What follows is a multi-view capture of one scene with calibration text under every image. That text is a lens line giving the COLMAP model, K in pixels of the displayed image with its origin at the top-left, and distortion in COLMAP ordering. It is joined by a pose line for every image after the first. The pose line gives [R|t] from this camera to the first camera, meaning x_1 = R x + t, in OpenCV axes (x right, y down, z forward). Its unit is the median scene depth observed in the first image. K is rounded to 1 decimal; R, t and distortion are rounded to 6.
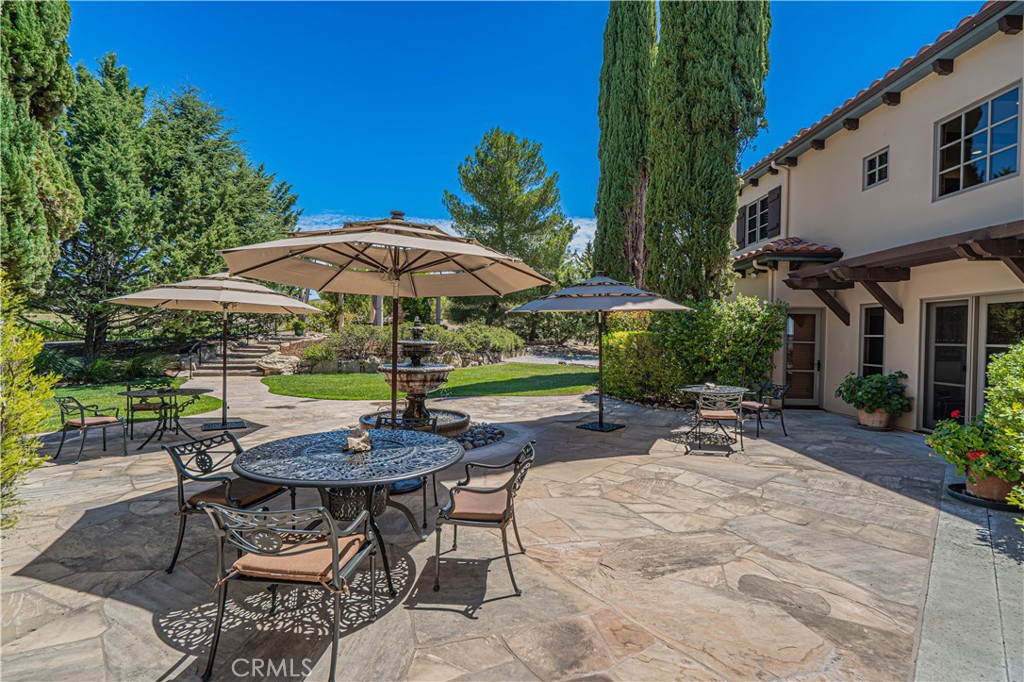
lens RADIAL K [[462.2, 0, 515.8], [0, 462.2, 341.9], [0, 0, 1]] dist [-0.002208, 0.000208]
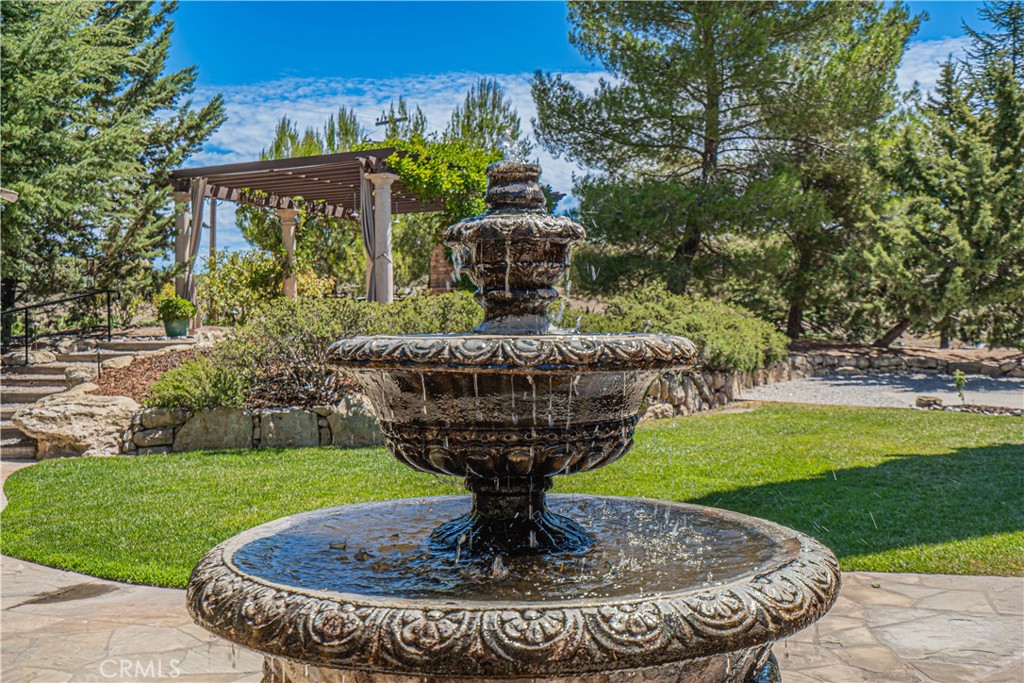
lens RADIAL K [[1044.4, 0, 512.0], [0, 1044.4, 341.5], [0, 0, 1]] dist [0.012543, 0.013305]
pose [[0.982989, -0.020831, -0.182478, -0.056282], [0.020175, 0.999782, -0.005451, 0.000620], [0.182551, 0.001676, 0.983195, 0.249573]]
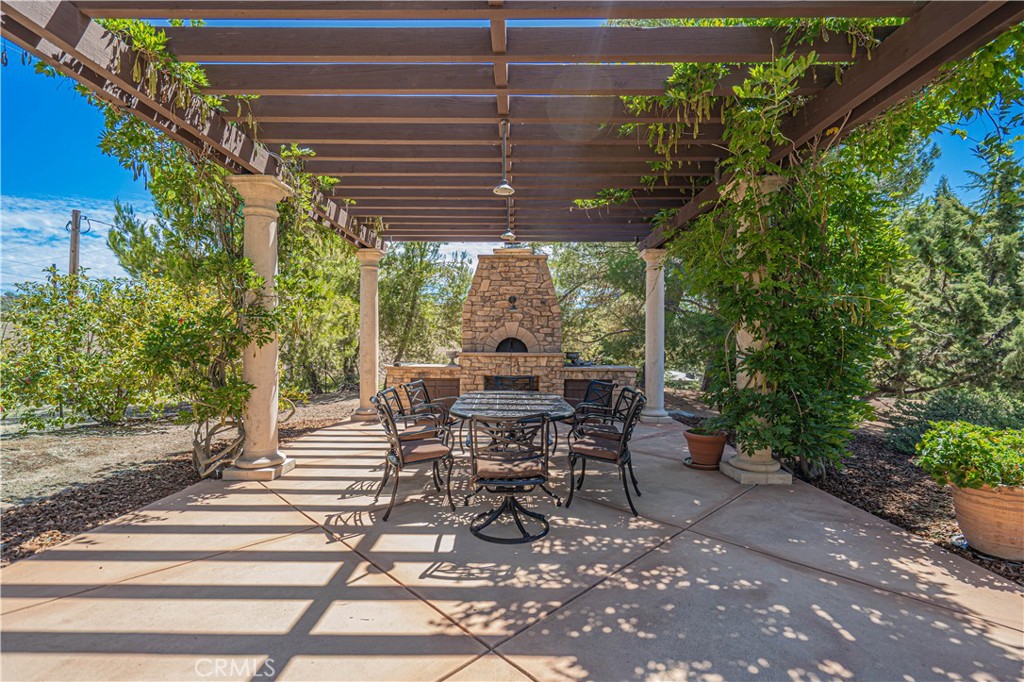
lens RADIAL K [[462.2, 0, 515.8], [0, 462.2, 341.9], [0, 0, 1]] dist [-0.002208, 0.000208]
pose [[0.961207, -0.008489, 0.275698, -0.447285], [0.011039, 0.999909, -0.007697, -0.076829], [-0.275607, 0.010442, 0.961214, 1.086414]]
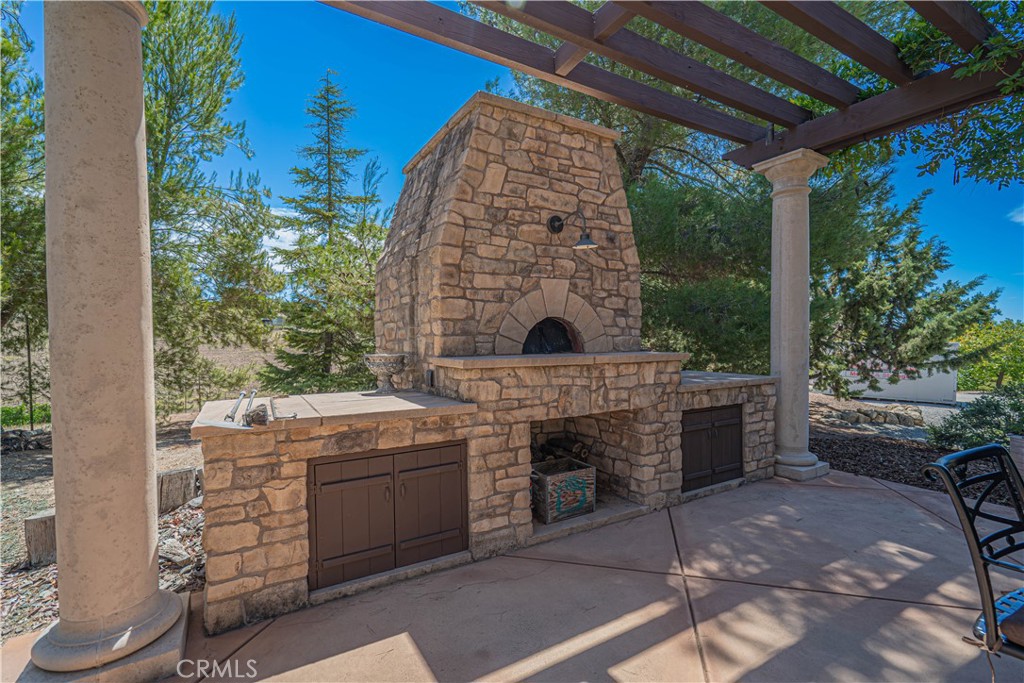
lens RADIAL K [[462.2, 0, 515.8], [0, 462.2, 342.4], [0, 0, 1]] dist [-0.002208, 0.000208]
pose [[0.681549, -0.027721, 0.731247, -0.468855], [0.023995, 0.999591, 0.015529, -0.077757], [-0.731379, 0.006963, 0.681936, 1.365340]]
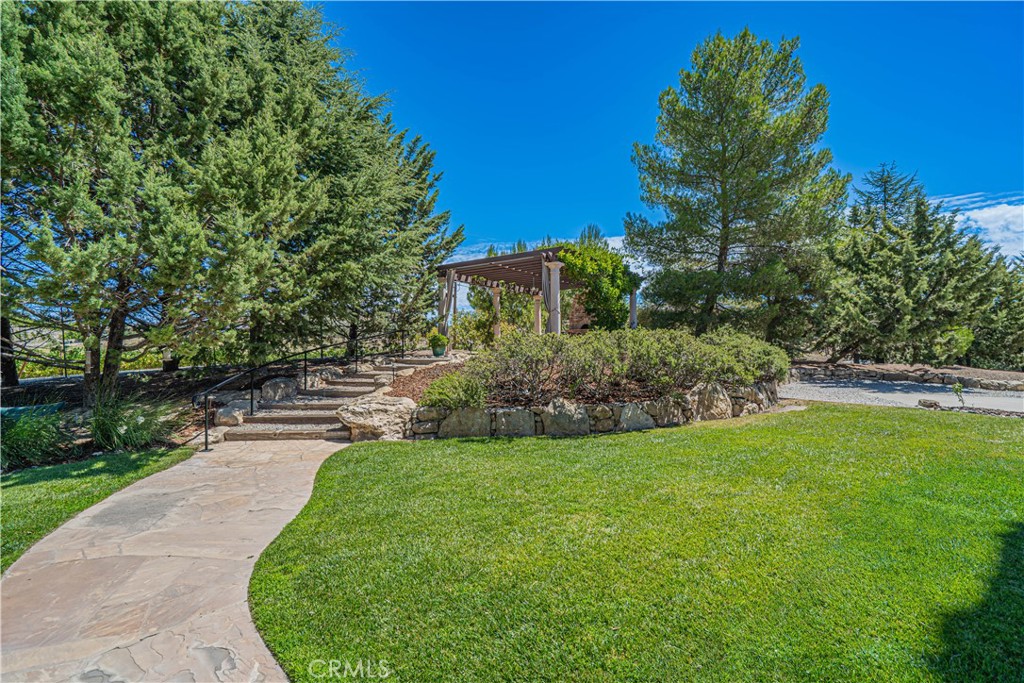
lens RADIAL K [[462.2, 0, 515.8], [0, 462.2, 342.4], [0, 0, 1]] dist [-0.002208, 0.000208]
pose [[0.947997, -0.024939, -0.317302, -0.166051], [0.013795, 0.999208, -0.037320, -0.007377], [0.317981, 0.031002, 0.947590, 0.445591]]
